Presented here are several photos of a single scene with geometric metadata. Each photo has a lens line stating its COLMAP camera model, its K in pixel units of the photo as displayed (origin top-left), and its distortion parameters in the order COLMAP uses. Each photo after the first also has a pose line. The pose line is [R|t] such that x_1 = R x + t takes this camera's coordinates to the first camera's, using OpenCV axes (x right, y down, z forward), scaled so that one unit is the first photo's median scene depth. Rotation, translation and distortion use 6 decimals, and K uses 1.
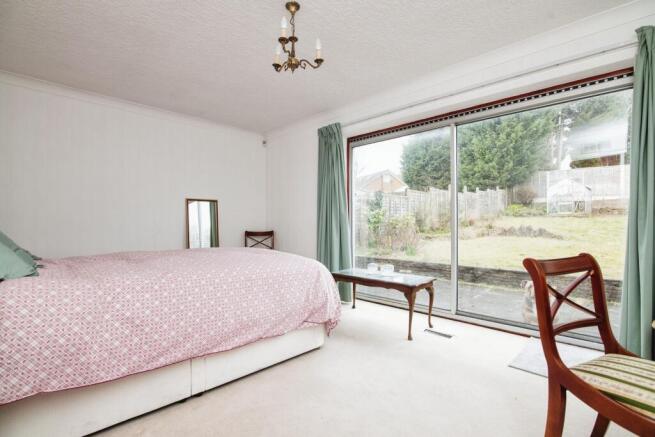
lens RADIAL K [[301.0, 0, 325.9], [0, 301.0, 222.4], [0, 0, 1]] dist [-0.018705, 0.000496]
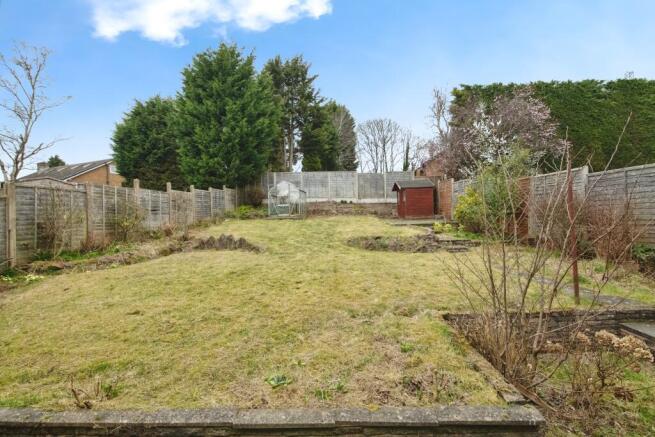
lens RADIAL K [[301.0, 0, 325.9], [0, 301.0, 222.4], [0, 0, 1]] dist [-0.018705, 0.000496]
pose [[0.744877, -0.032959, 0.666388, 0.204185], [0.025845, 0.999455, 0.020543, -0.020670], [-0.666702, 0.001921, 0.745322, 0.133799]]
